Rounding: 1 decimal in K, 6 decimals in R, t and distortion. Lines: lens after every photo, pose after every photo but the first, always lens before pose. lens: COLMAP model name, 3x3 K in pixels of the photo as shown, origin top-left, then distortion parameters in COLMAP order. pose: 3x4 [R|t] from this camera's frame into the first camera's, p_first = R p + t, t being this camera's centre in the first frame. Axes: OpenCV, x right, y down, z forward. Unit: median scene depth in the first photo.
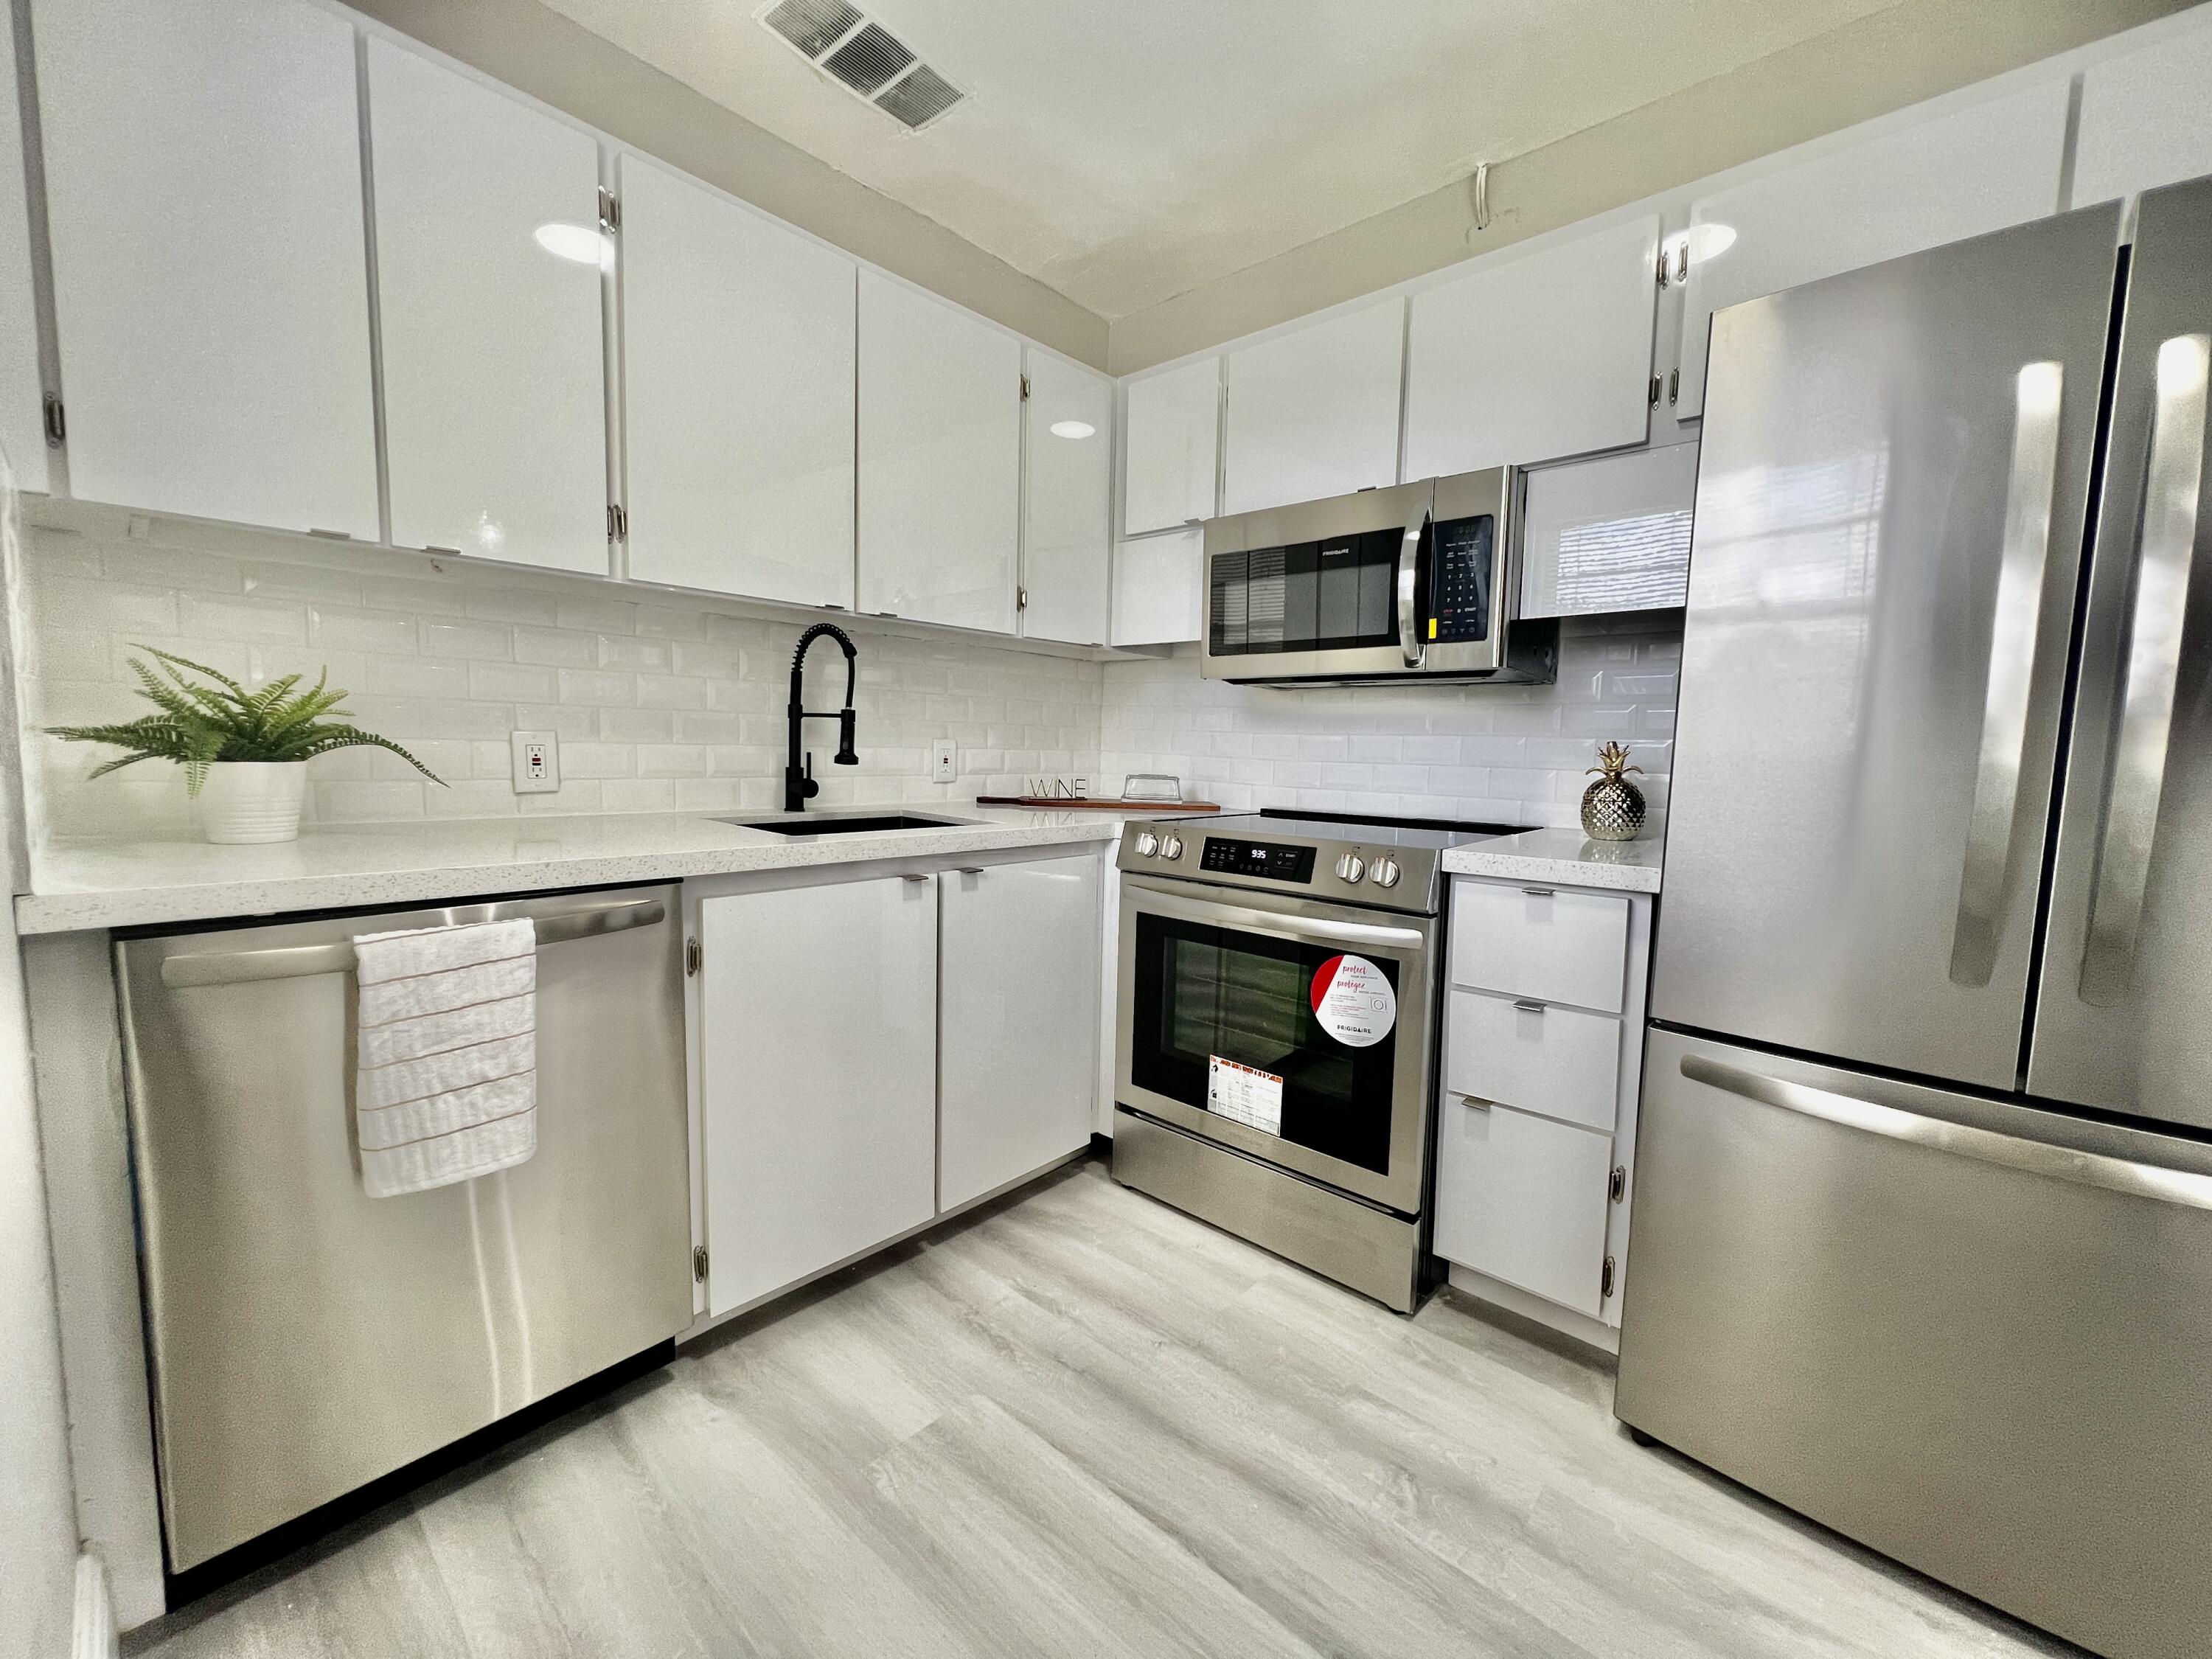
lens RADIAL K [[890.8, 0, 1106.0], [0, 890.8, 829.5], [0, 0, 1]] dist [0.000098, -0.000244]
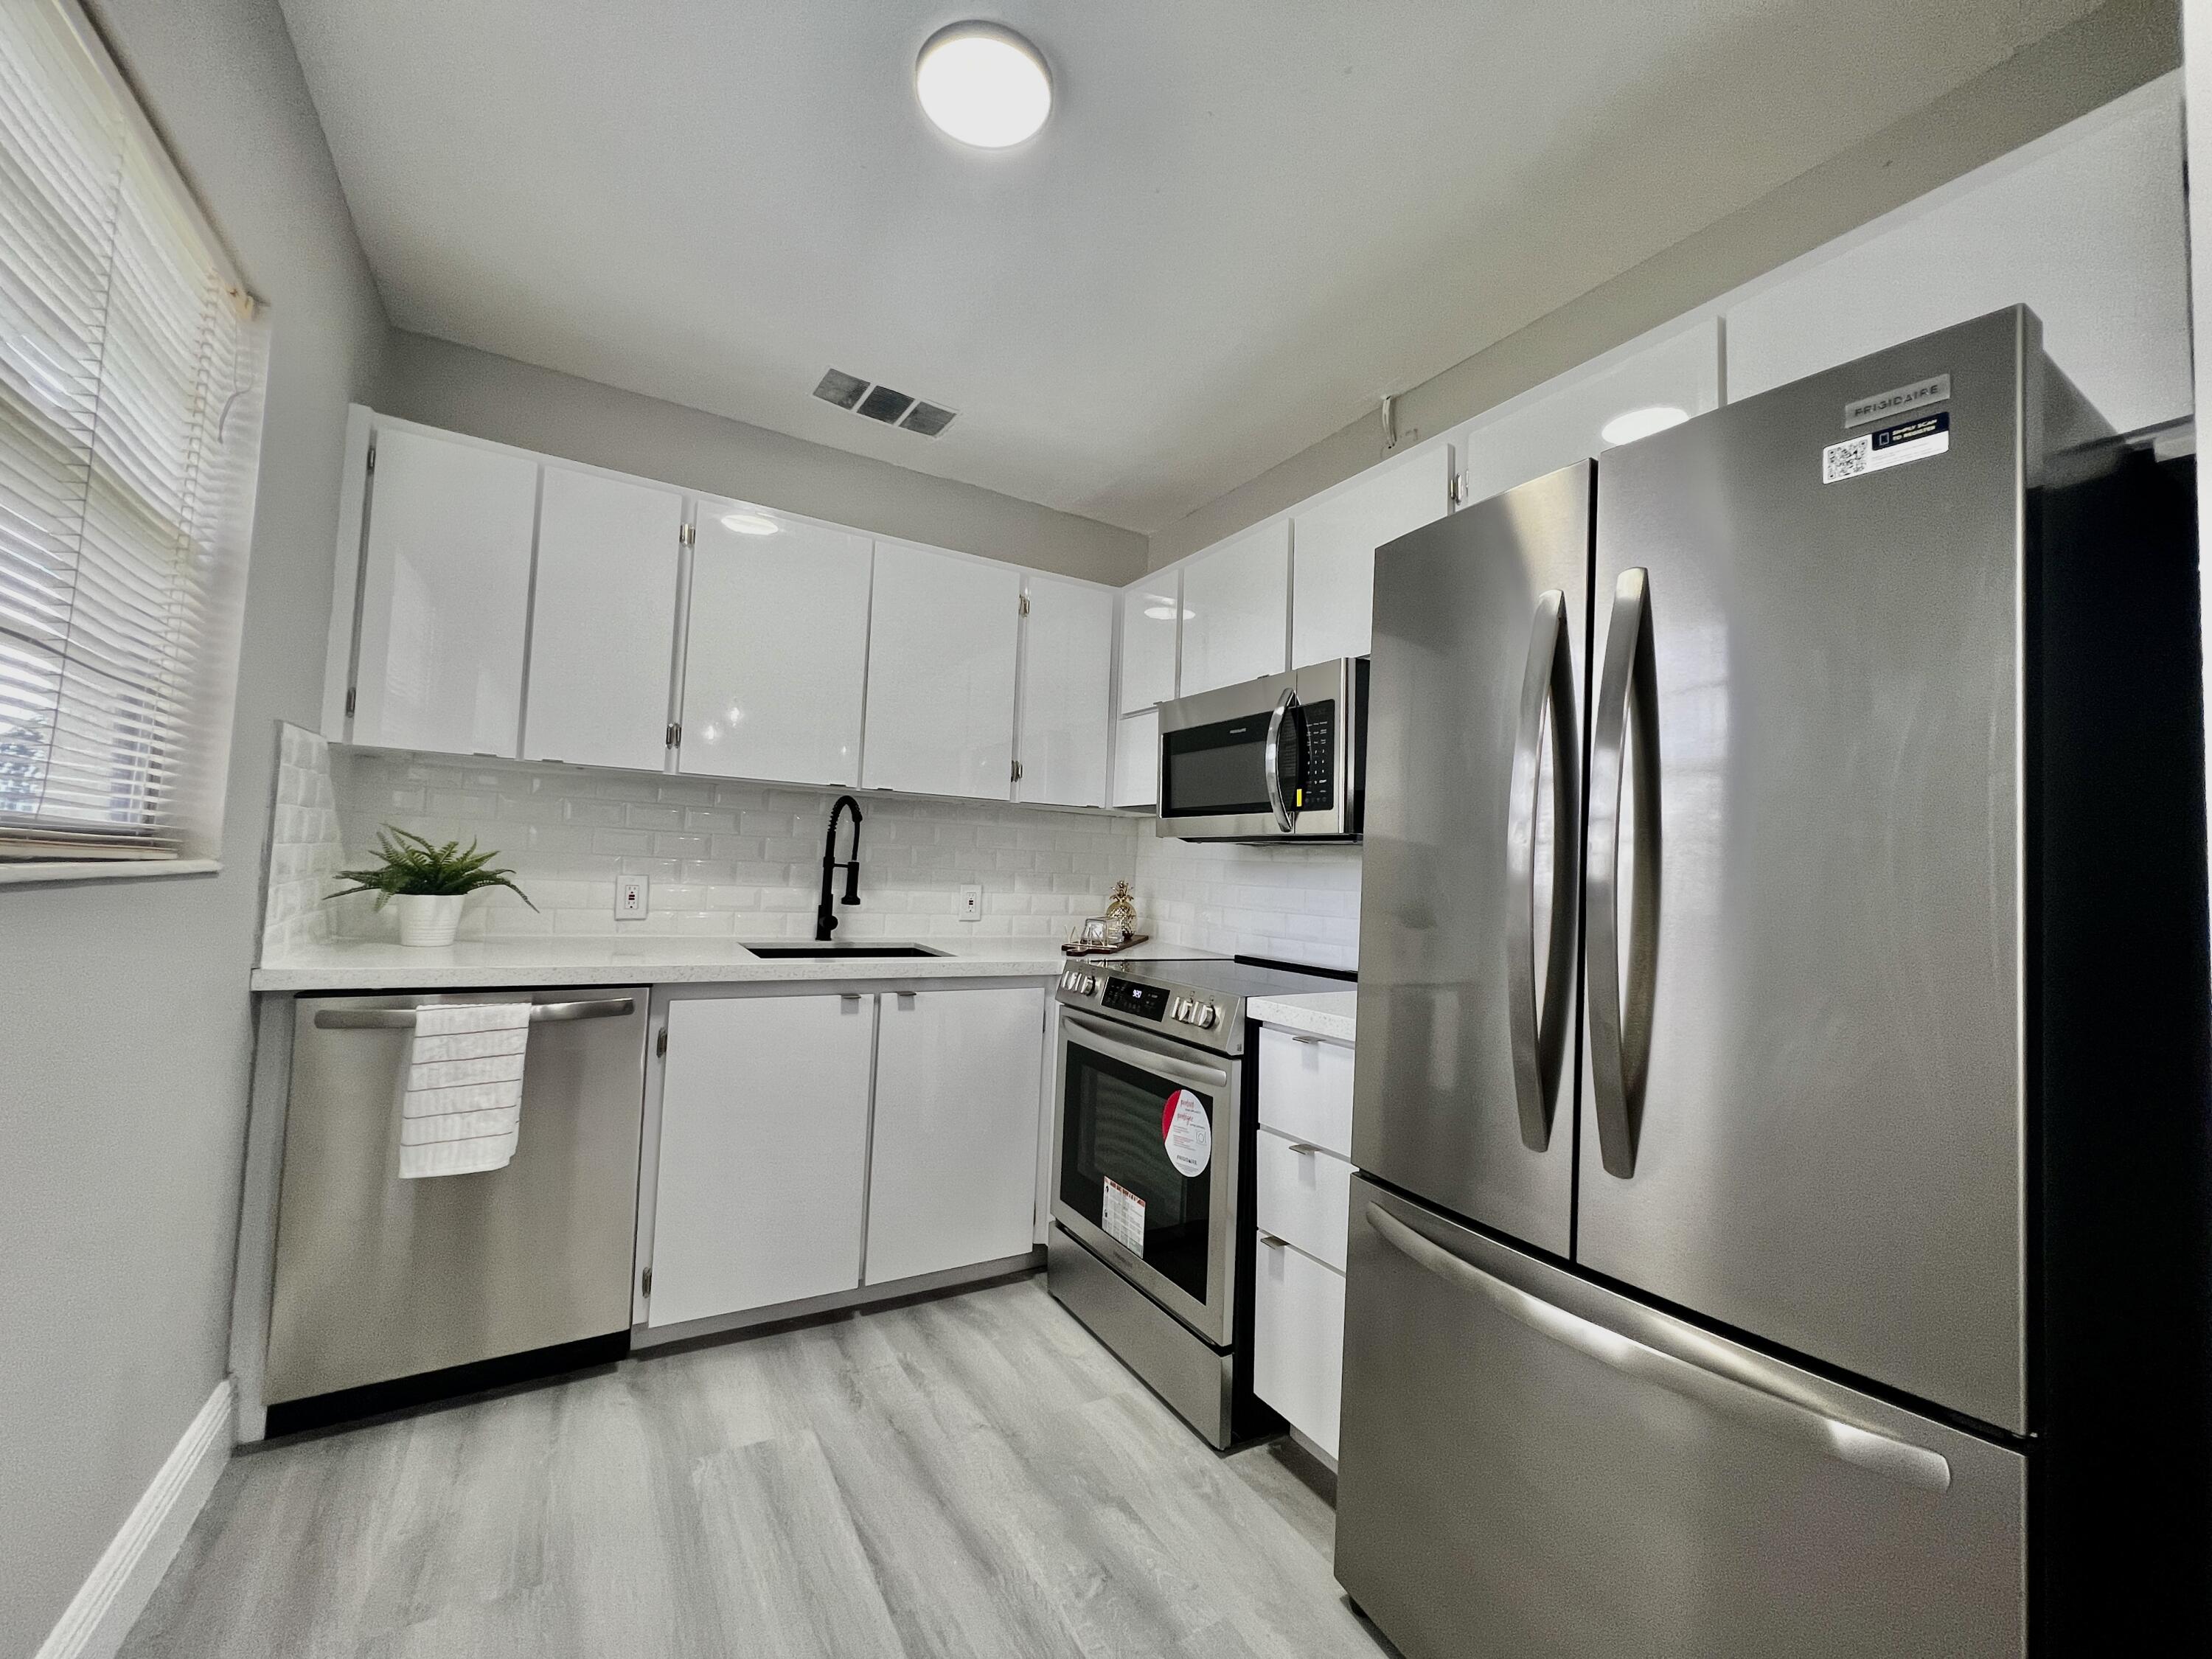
lens RADIAL K [[892.7, 0, 1106.0], [0, 892.7, 829.5], [0, 0, 1]] dist [0.000760, 0.000399]
pose [[0.954250, 0.002490, -0.299001, 0.499210], [-0.048277, 0.988129, -0.145846, -0.012338], [0.295088, 0.153608, 0.943042, -0.126389]]
